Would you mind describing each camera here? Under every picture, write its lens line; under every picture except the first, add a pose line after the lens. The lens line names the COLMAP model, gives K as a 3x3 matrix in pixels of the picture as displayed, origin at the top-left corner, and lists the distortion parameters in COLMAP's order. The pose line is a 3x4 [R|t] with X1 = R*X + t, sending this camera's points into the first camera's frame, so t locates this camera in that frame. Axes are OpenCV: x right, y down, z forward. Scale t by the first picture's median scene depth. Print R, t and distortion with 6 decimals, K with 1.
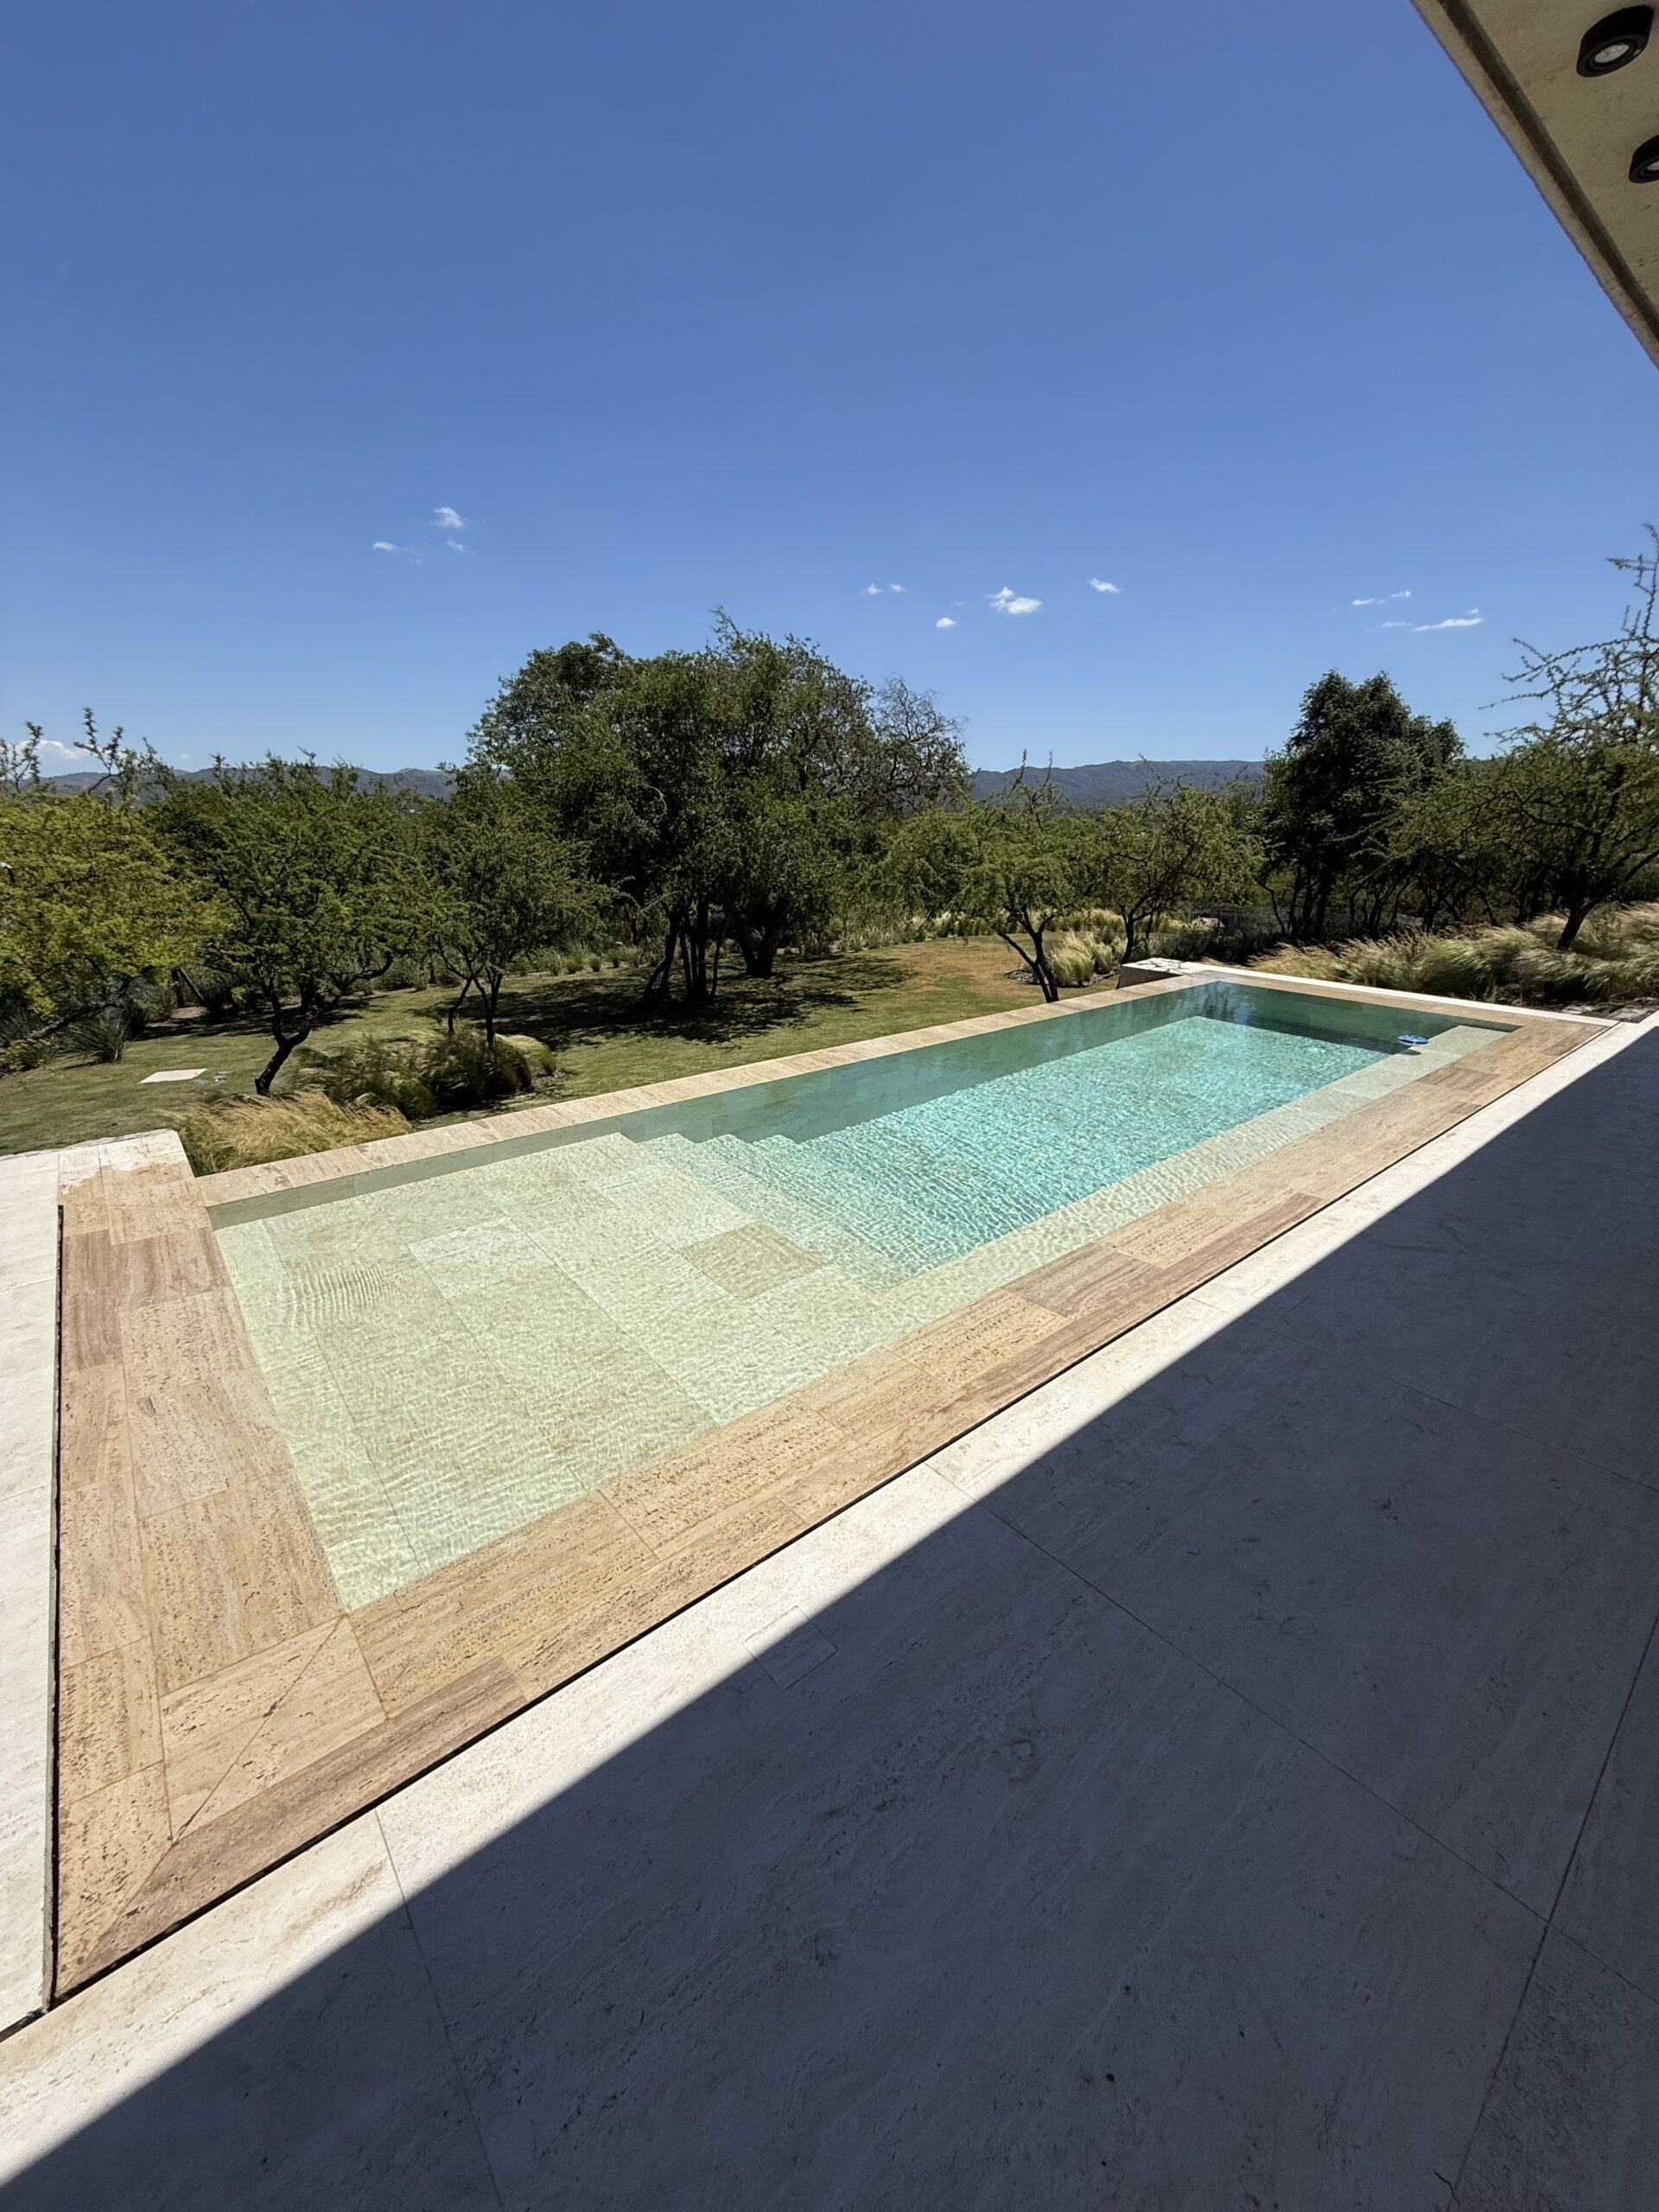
lens RADIAL K [[883.3, 0, 827.2], [0, 883.3, 1102.5], [0, 0, 1]] dist [-0.000330, -0.000468]
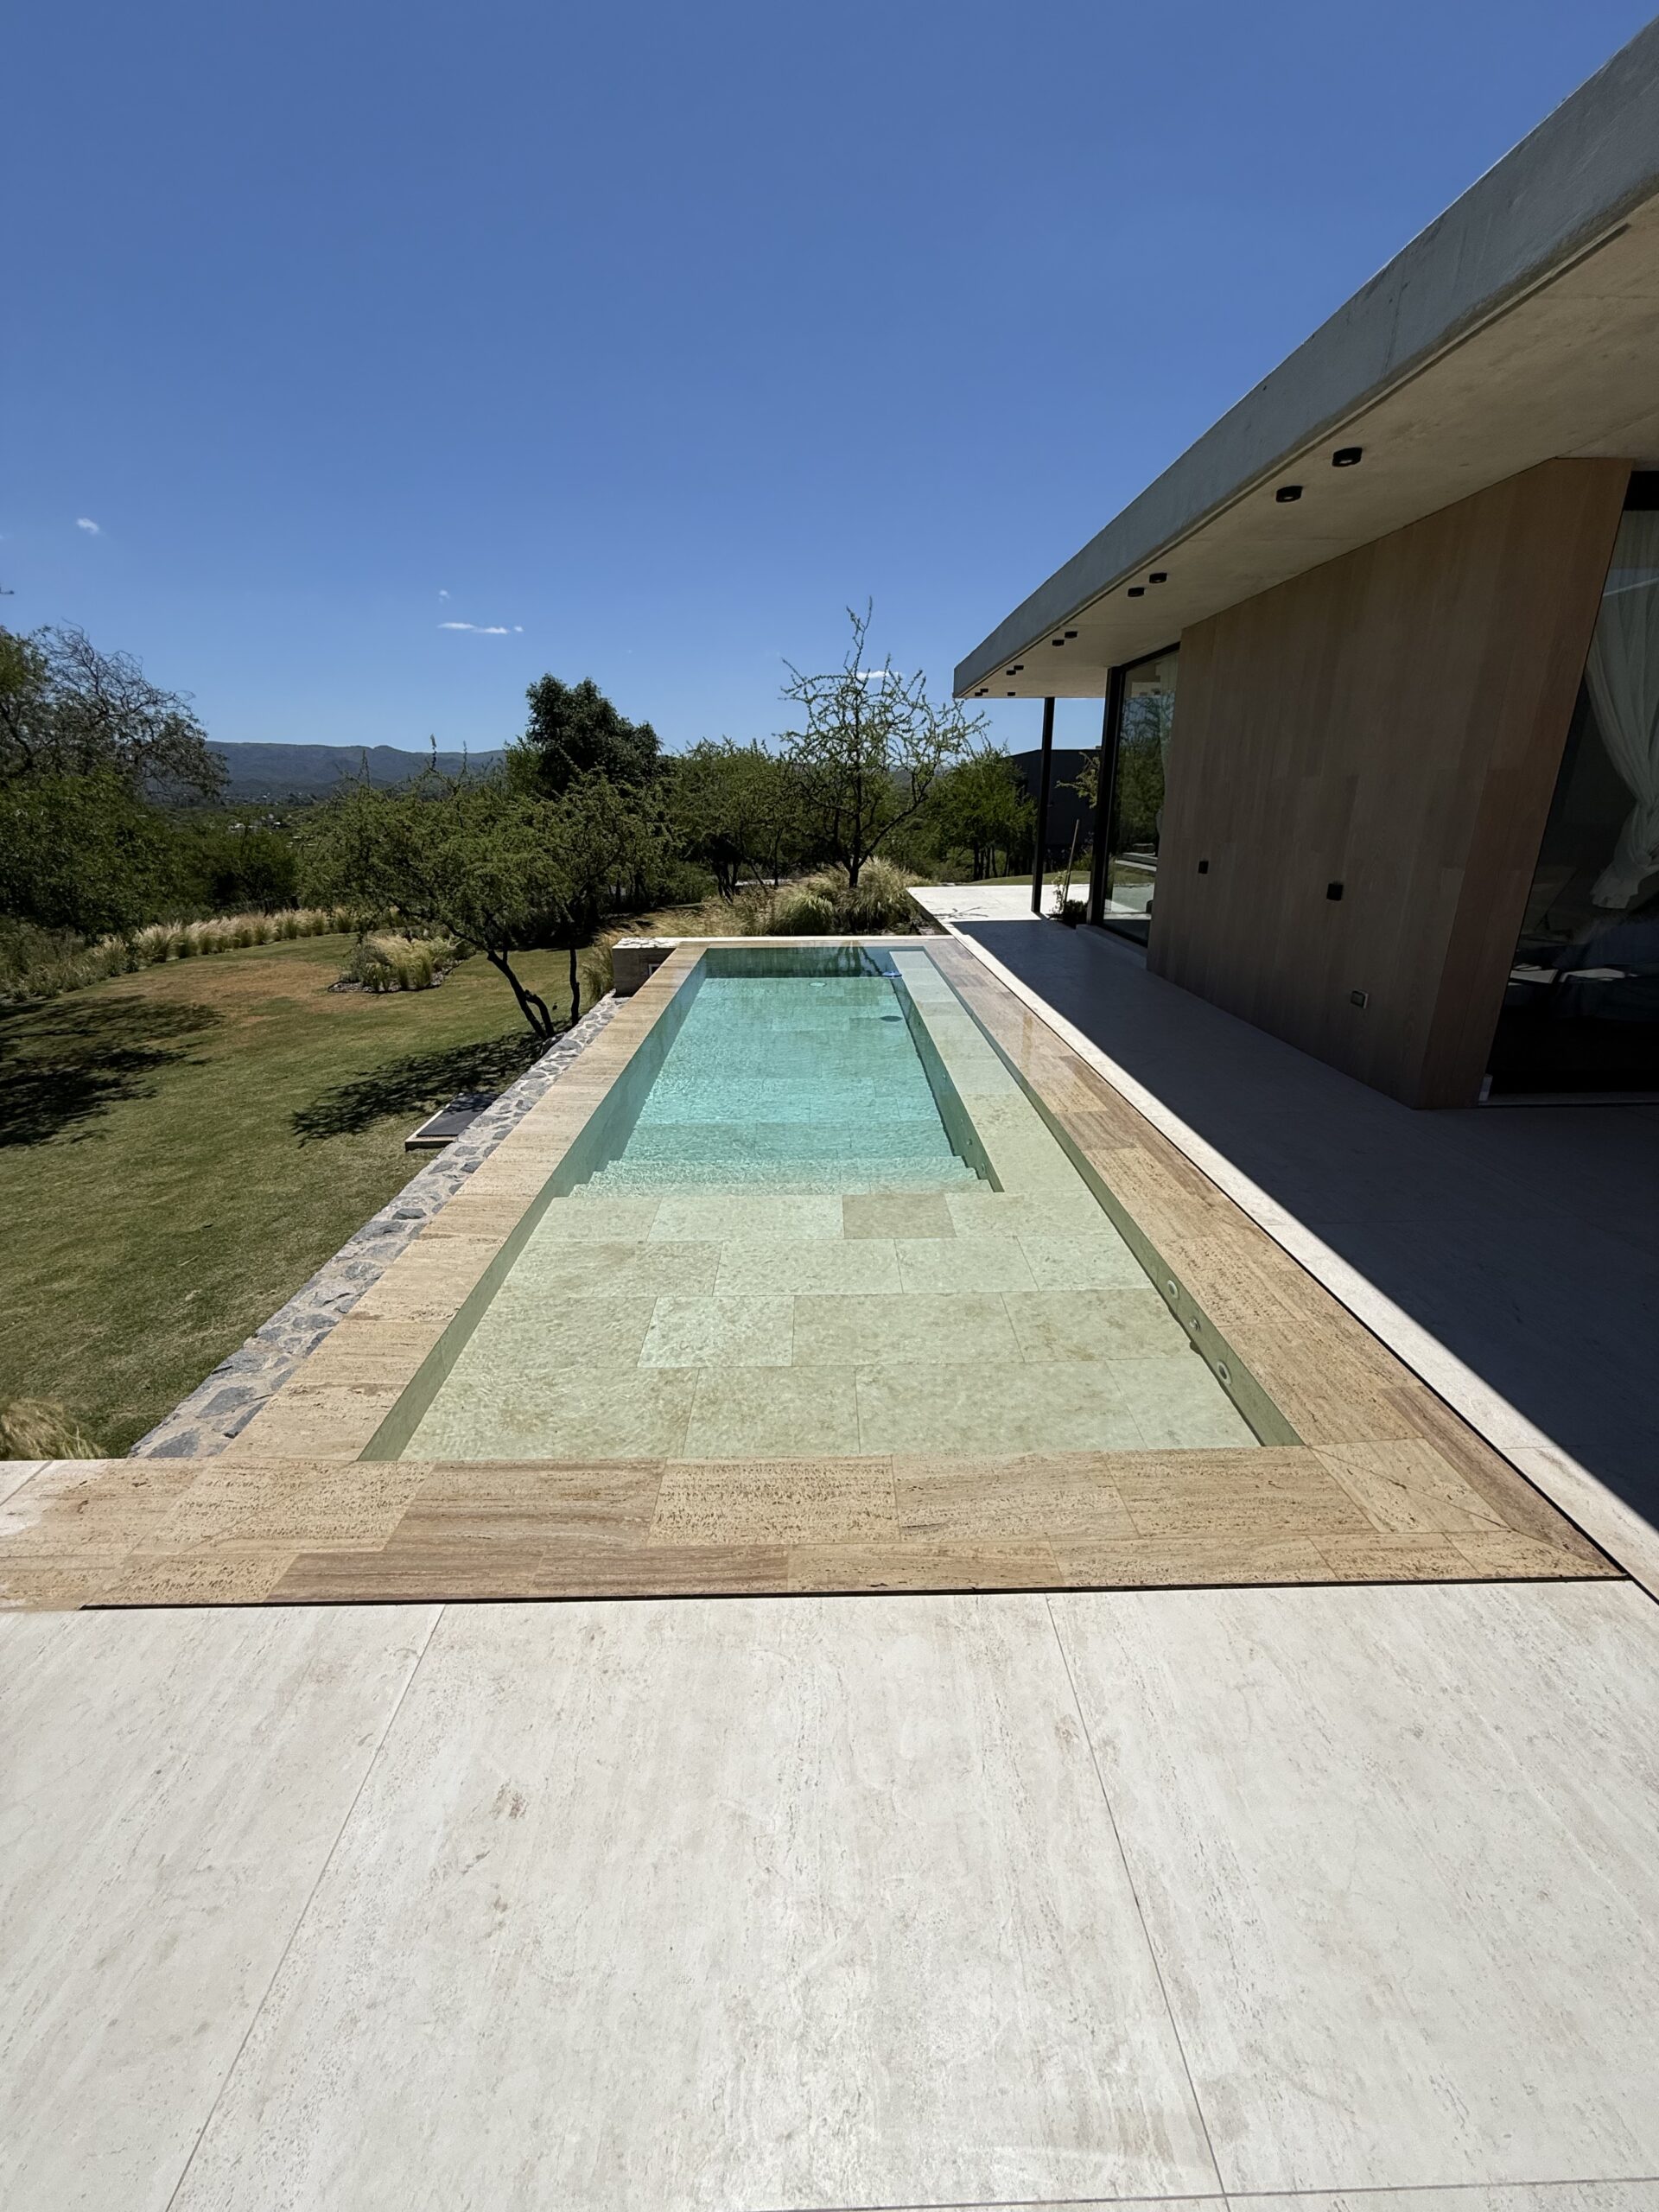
lens RADIAL K [[883.3, 0, 825.1], [0, 883.3, 1104.2], [0, 0, 1]] dist [-0.000330, -0.000468]
pose [[0.624829, -0.265803, 0.734124, -0.918661], [0.254938, 0.958186, 0.129945, -0.126626], [-0.737967, 0.105963, 0.666466, 0.309280]]
